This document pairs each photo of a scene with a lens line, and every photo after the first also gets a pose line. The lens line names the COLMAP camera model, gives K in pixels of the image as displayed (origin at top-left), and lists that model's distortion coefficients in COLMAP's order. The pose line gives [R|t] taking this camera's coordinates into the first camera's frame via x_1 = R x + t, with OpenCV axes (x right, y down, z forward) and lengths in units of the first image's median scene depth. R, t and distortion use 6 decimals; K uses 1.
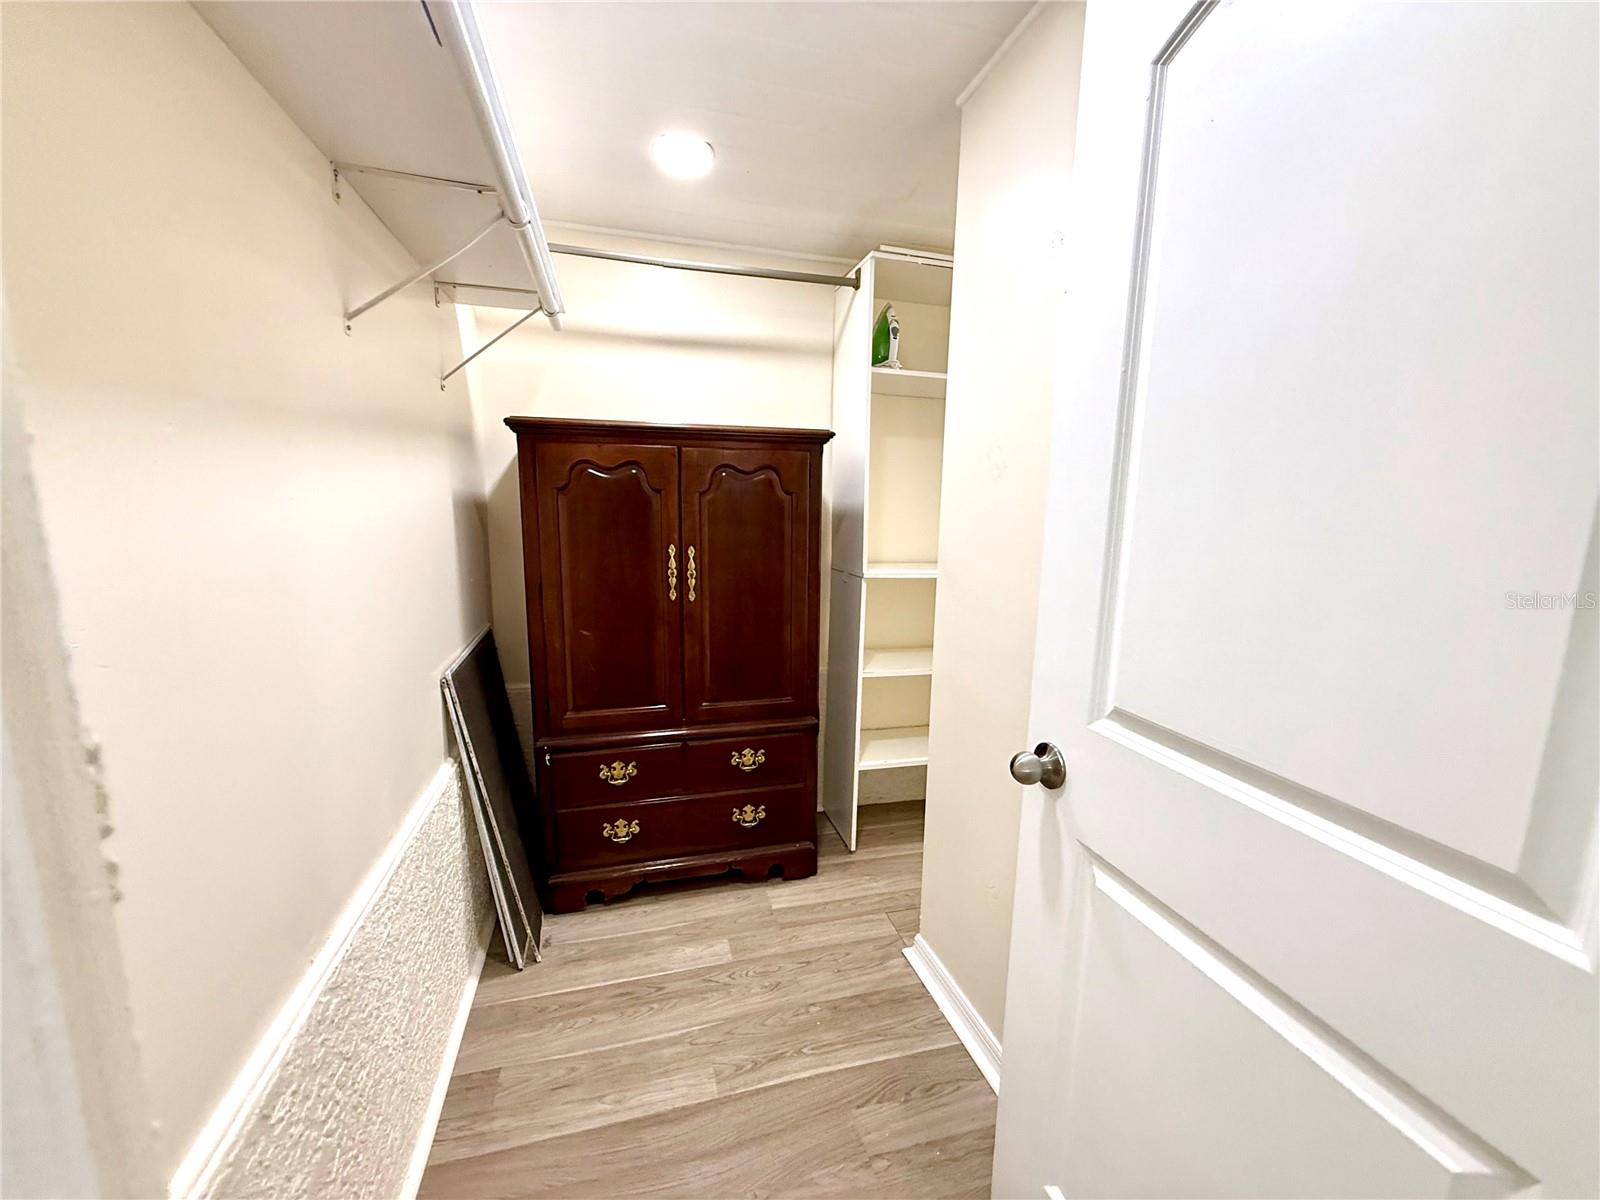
lens RADIAL K [[636.4, 0, 795.4], [0, 636.4, 601.5], [0, 0, 1]] dist [-0.000152, 0.000194]
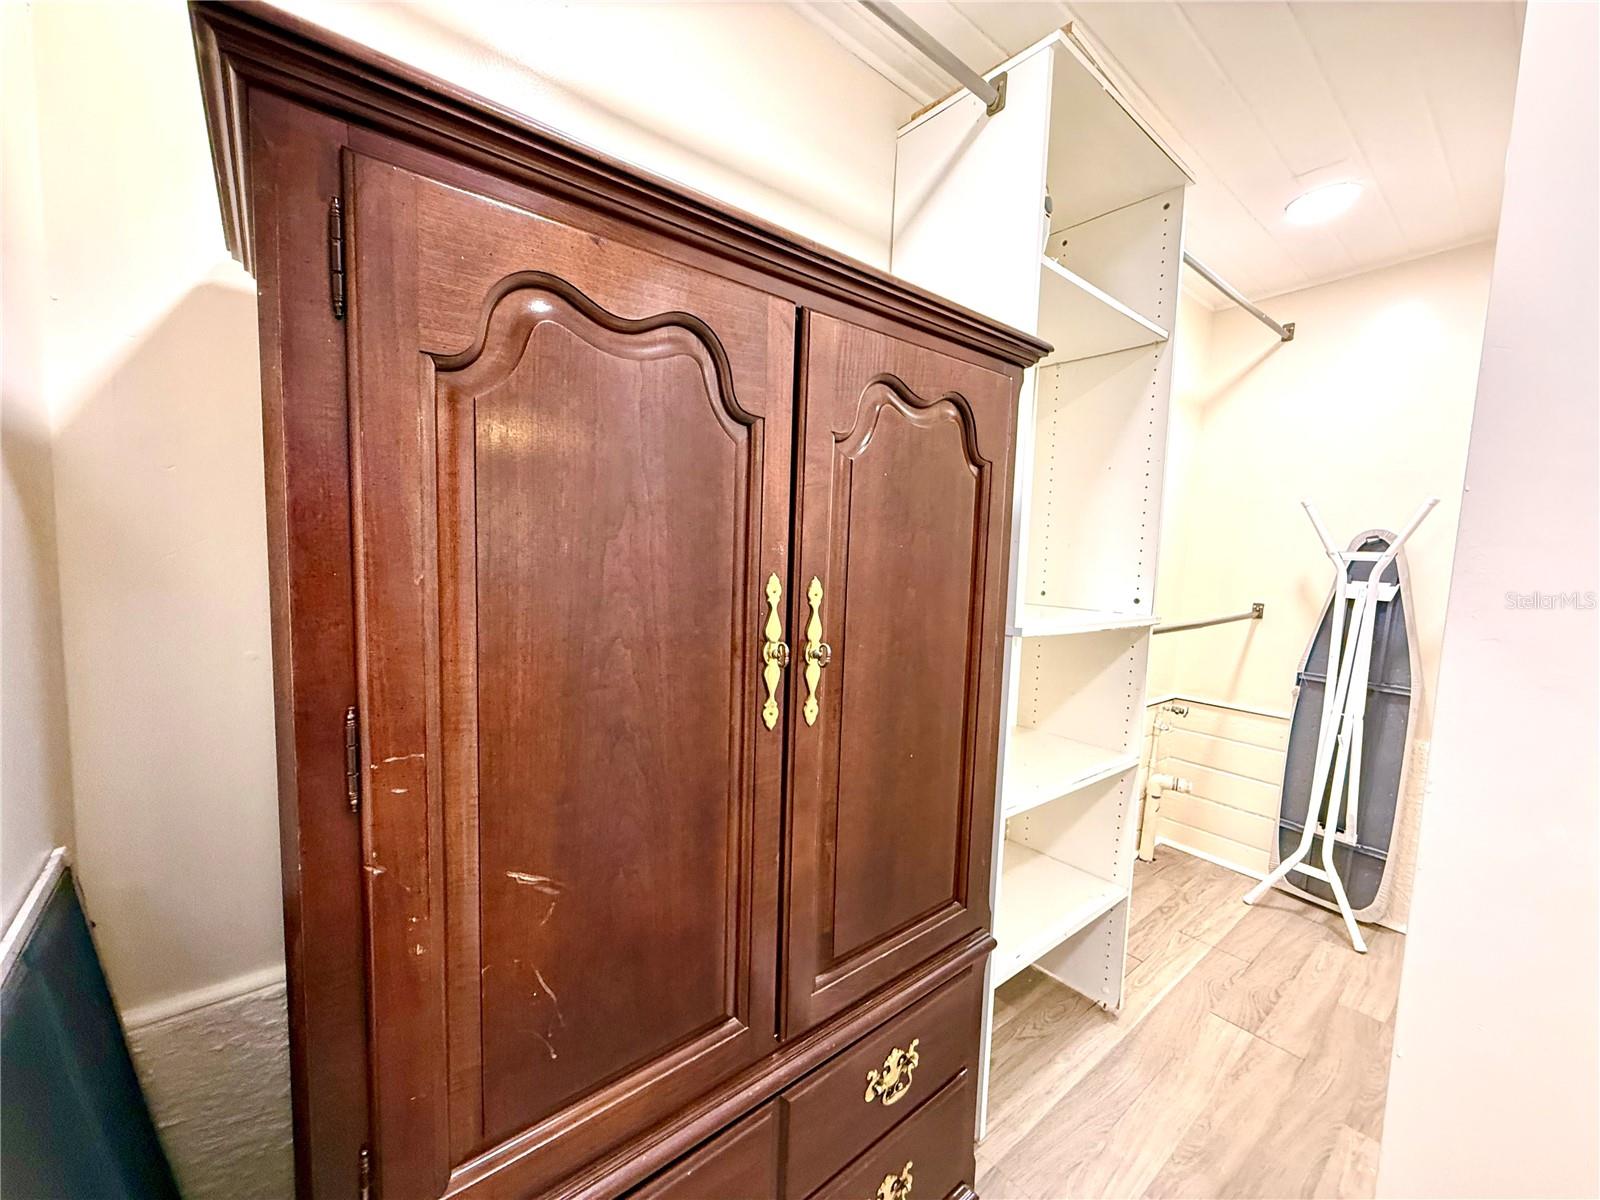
lens RADIAL K [[636.4, 0, 795.4], [0, 636.4, 601.5], [0, 0, 1]] dist [-0.000152, 0.000194]
pose [[0.913964, -0.020150, 0.405295, -0.323800], [0.046166, 0.997445, -0.054516, -0.053052], [-0.403161, 0.068536, 0.912559, 0.661322]]
